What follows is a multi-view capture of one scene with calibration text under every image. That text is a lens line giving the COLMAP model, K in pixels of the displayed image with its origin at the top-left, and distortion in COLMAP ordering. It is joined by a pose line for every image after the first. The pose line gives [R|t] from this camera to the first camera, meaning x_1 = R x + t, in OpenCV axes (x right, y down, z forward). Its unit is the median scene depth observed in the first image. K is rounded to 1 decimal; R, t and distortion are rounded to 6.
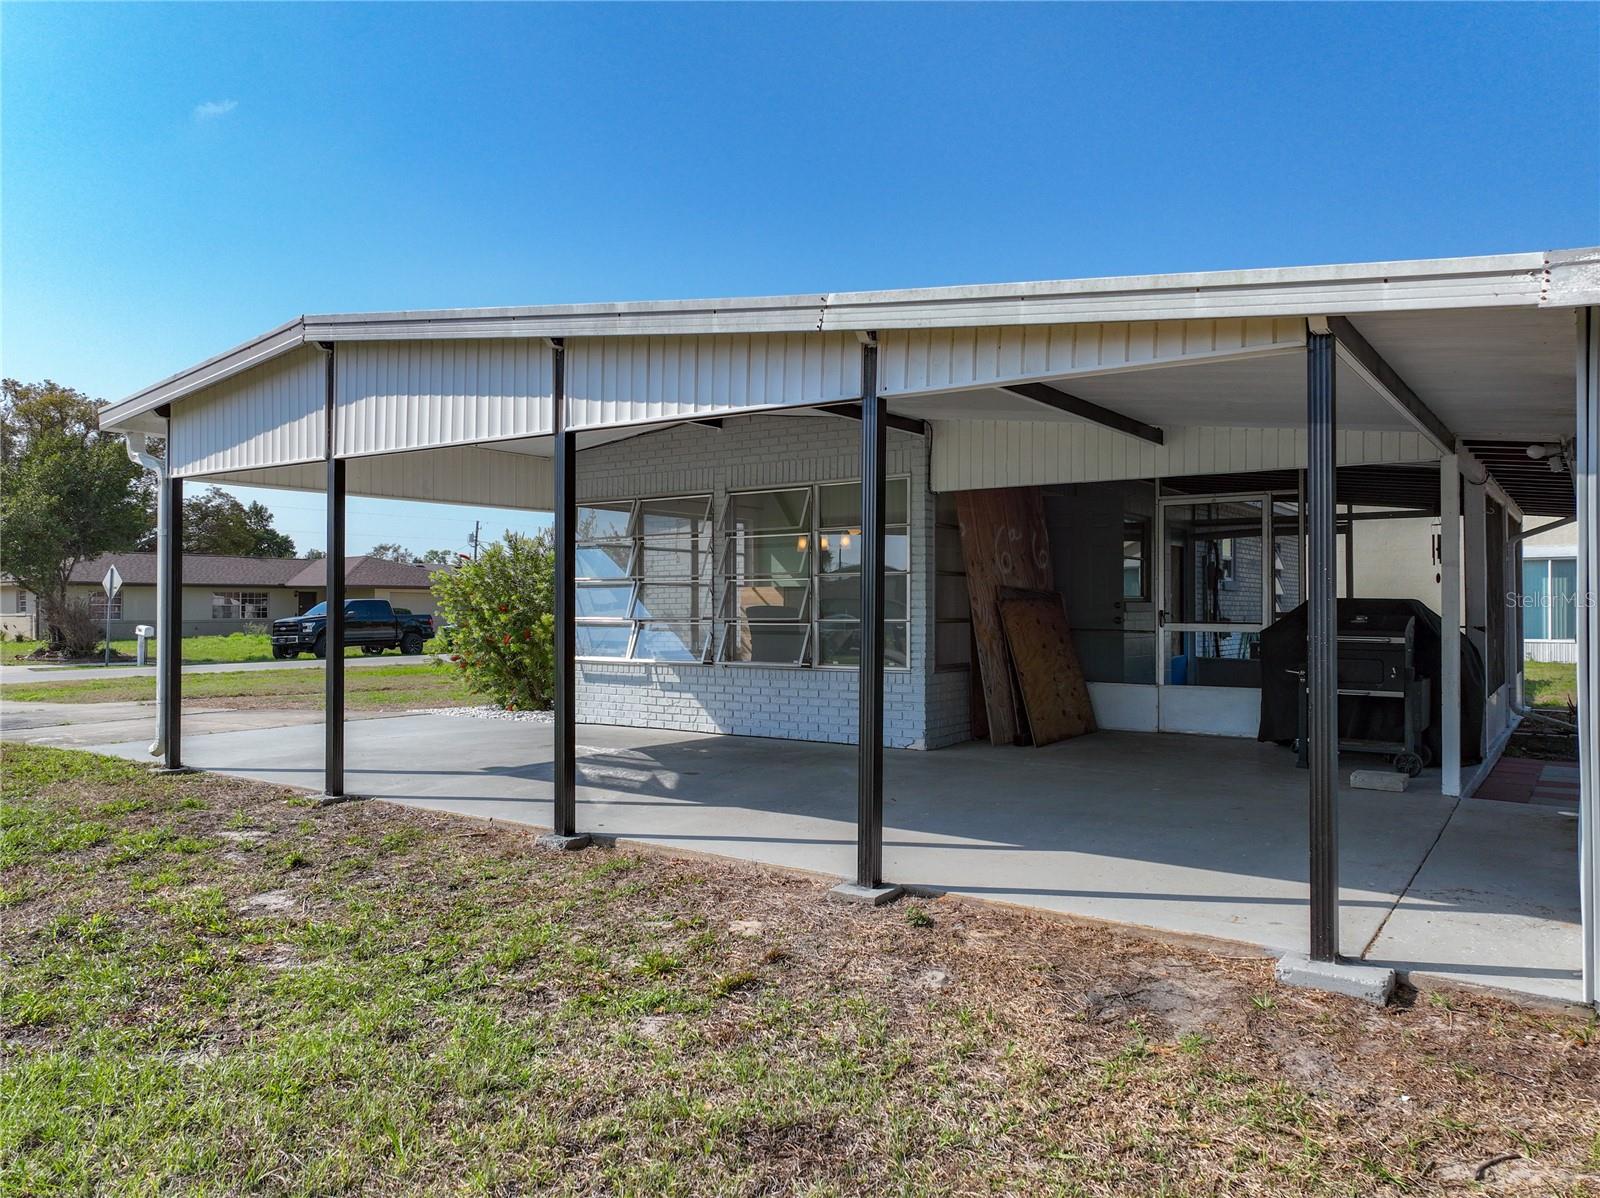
lens RADIAL K [[1152.0, 0, 811.2], [0, 1152.0, 599.1], [0, 0, 1]] dist [-0.001494, 0.016007]
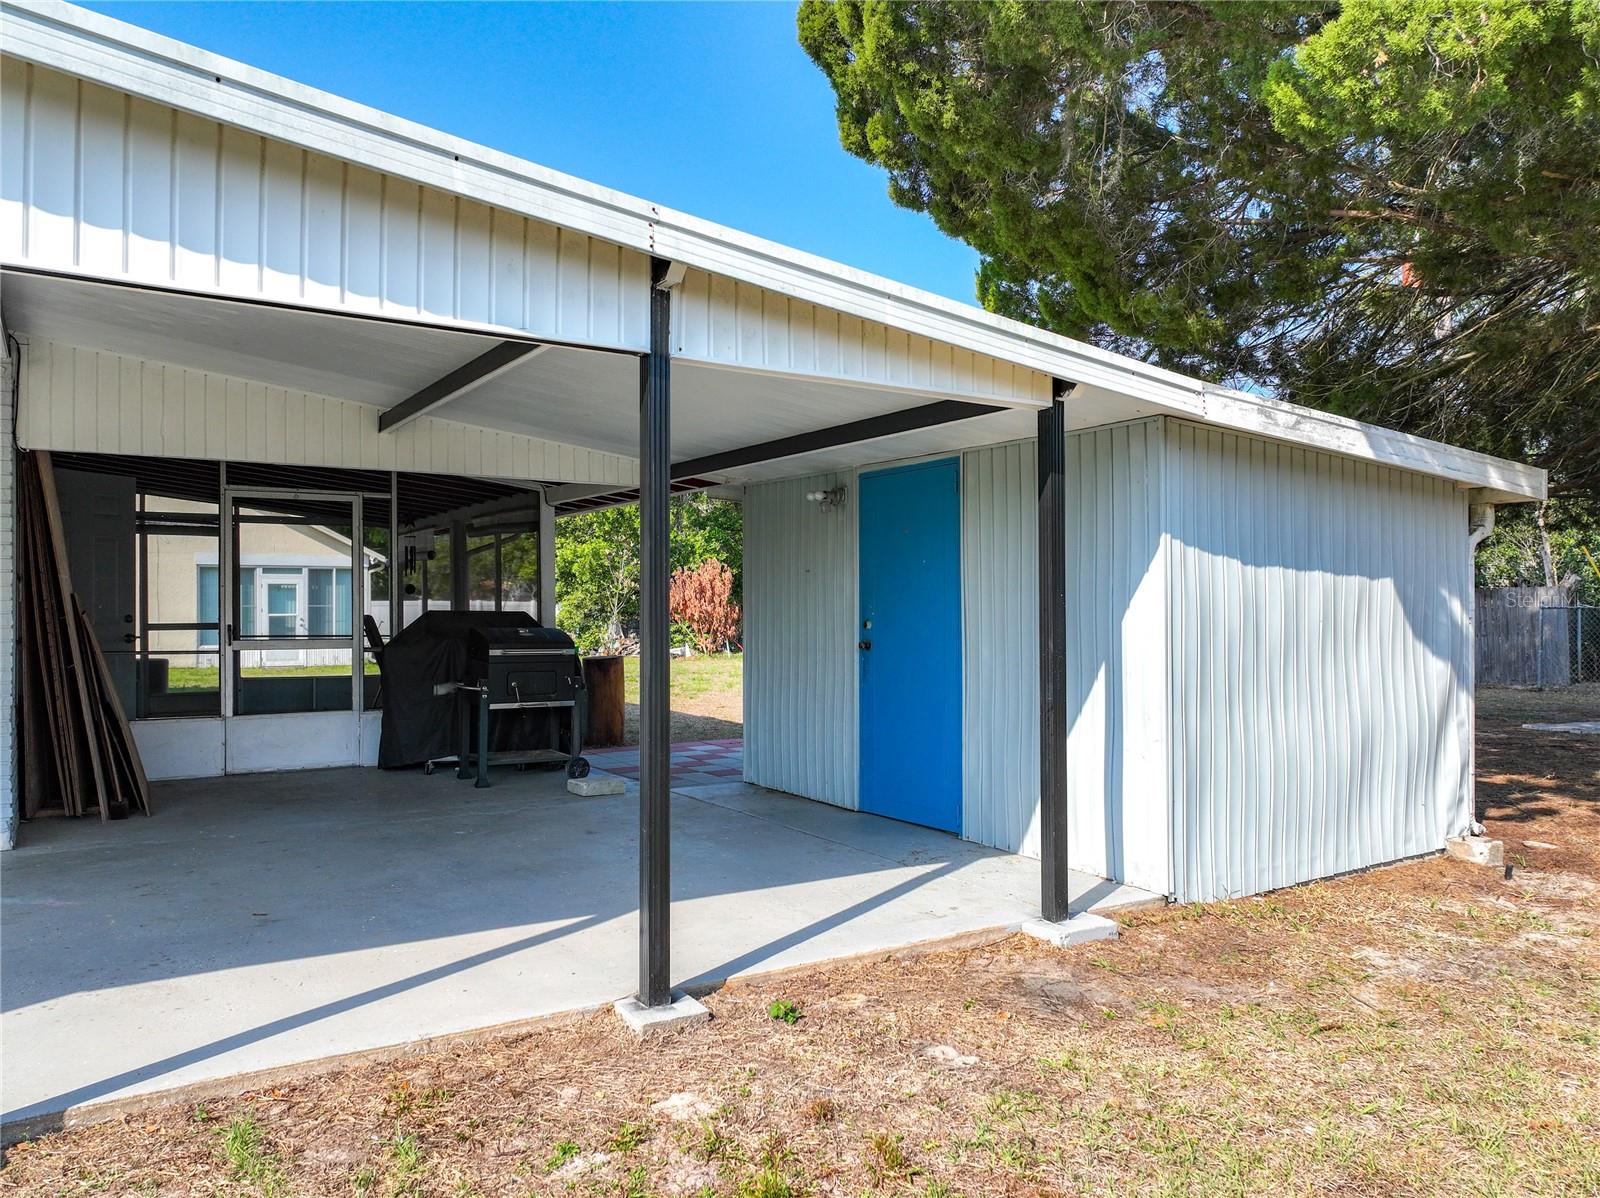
lens RADIAL K [[1152.0, 0, 841.1], [0, 1152.0, 593.9], [0, 0, 1]] dist [-0.001494, 0.016007]
pose [[0.369561, 0.014170, 0.929099, -0.362999], [-0.006041, 0.999899, -0.012847, -0.005409], [-0.929187, -0.000865, 0.369609, 0.364436]]
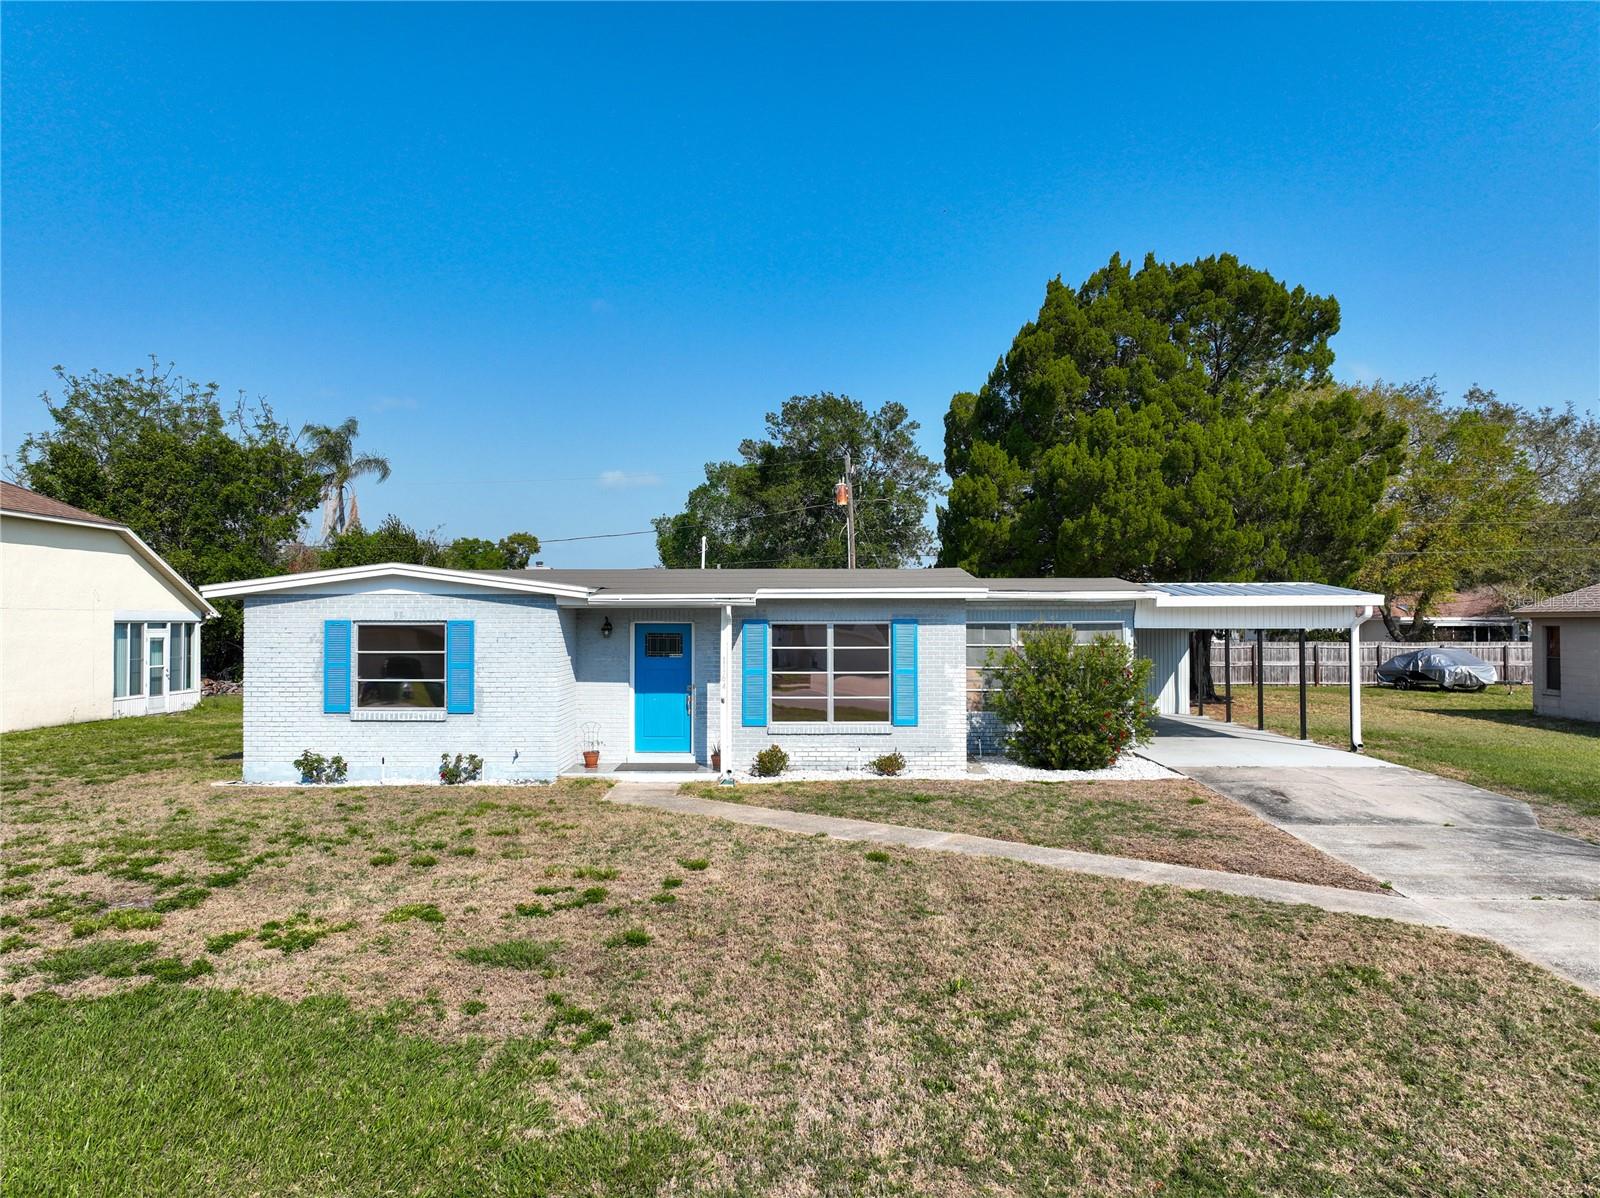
lens RADIAL K [[1152.0, 0, 789.9], [0, 1152.0, 598.9], [0, 0, 1]] dist [-0.001494, 0.016007]
pose [[-0.549749, 0.019528, 0.835101, -1.998153], [-0.005317, 0.999625, -0.026876, -0.100939], [-0.835313, -0.019215, -0.549439, 3.387120]]
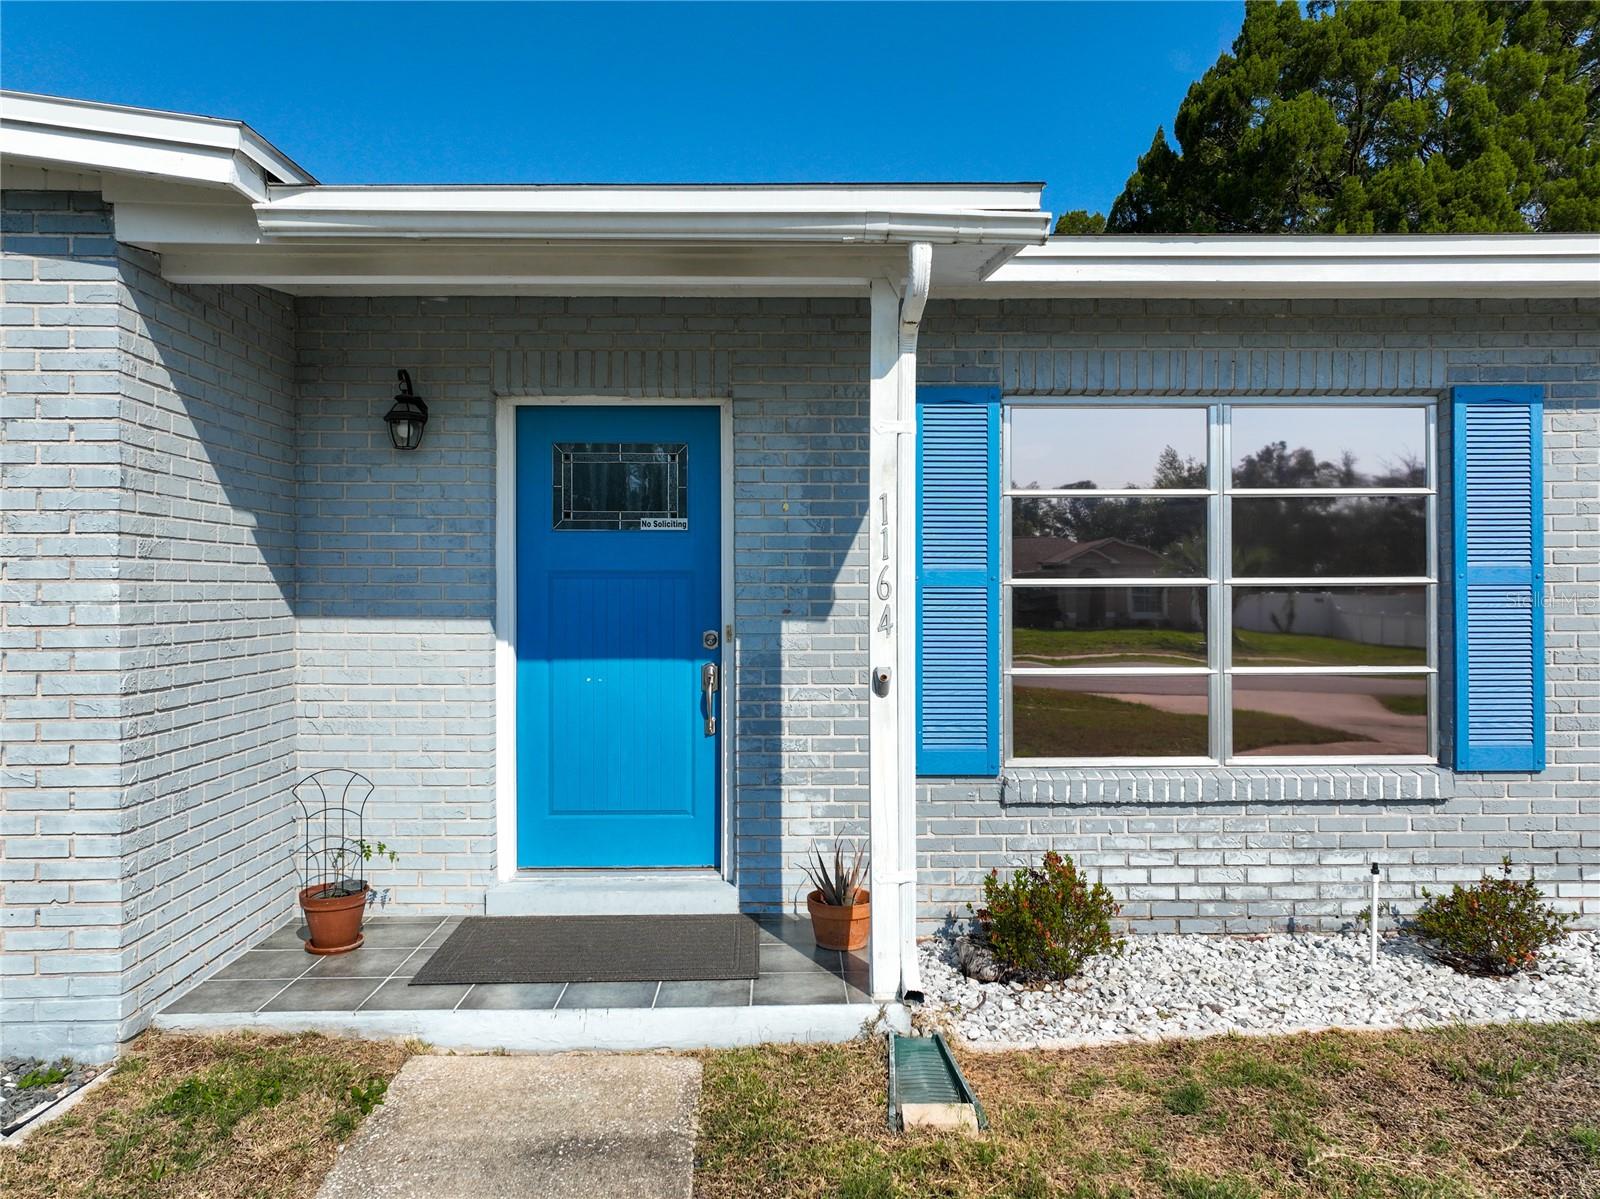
lens RADIAL K [[1152.0, 0, 788.3], [0, 1152.0, 608.8], [0, 0, 1]] dist [-0.001494, 0.016007]
pose [[-0.582939, 0.002681, 0.812512, -0.513688], [-0.002209, 0.999986, -0.004885, 0.001907], [-0.812513, -0.004642, -0.582924, 2.629452]]
